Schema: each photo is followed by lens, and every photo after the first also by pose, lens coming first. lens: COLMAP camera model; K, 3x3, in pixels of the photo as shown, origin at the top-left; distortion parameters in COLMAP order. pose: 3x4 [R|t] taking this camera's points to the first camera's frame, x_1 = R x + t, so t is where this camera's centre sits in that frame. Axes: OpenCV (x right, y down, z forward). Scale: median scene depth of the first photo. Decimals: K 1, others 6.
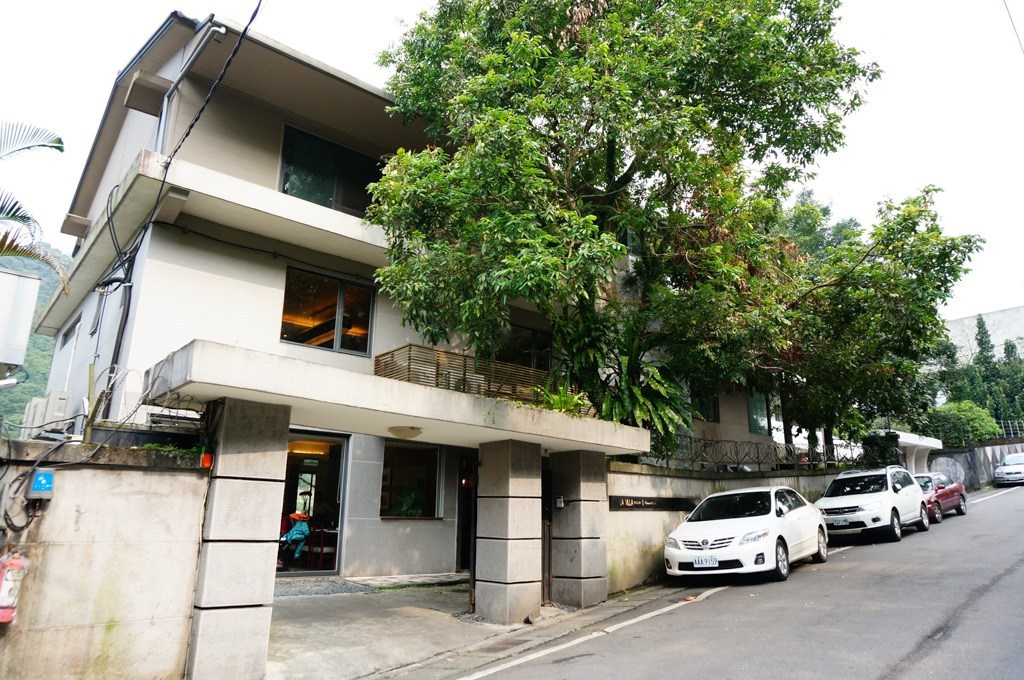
lens RADIAL K [[681.2, 0, 512.0], [0, 681.2, 340.0], [0, 0, 1]] dist [-0.047899, -0.000415]
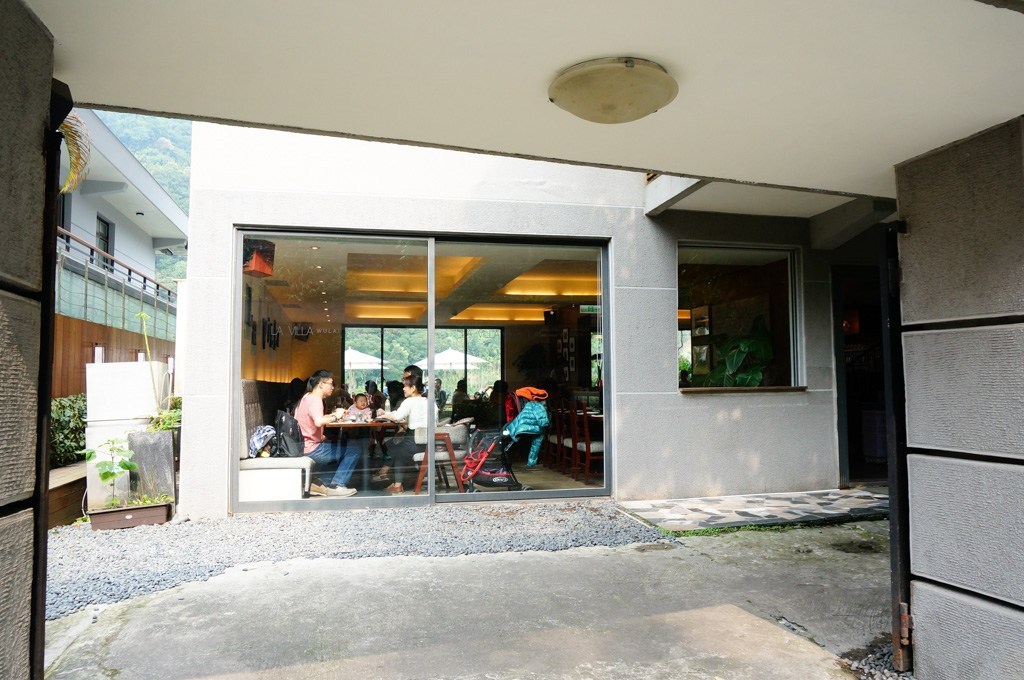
lens RADIAL K [[750.9, 0, 512.0], [0, 750.9, 340.0], [0, 0, 1]] dist [-0.036488, 0.001665]
pose [[0.884257, -0.051930, -0.464104, -0.039030], [0.141933, 0.976672, 0.161143, 0.117637], [0.444909, -0.208364, 0.871000, 0.467683]]
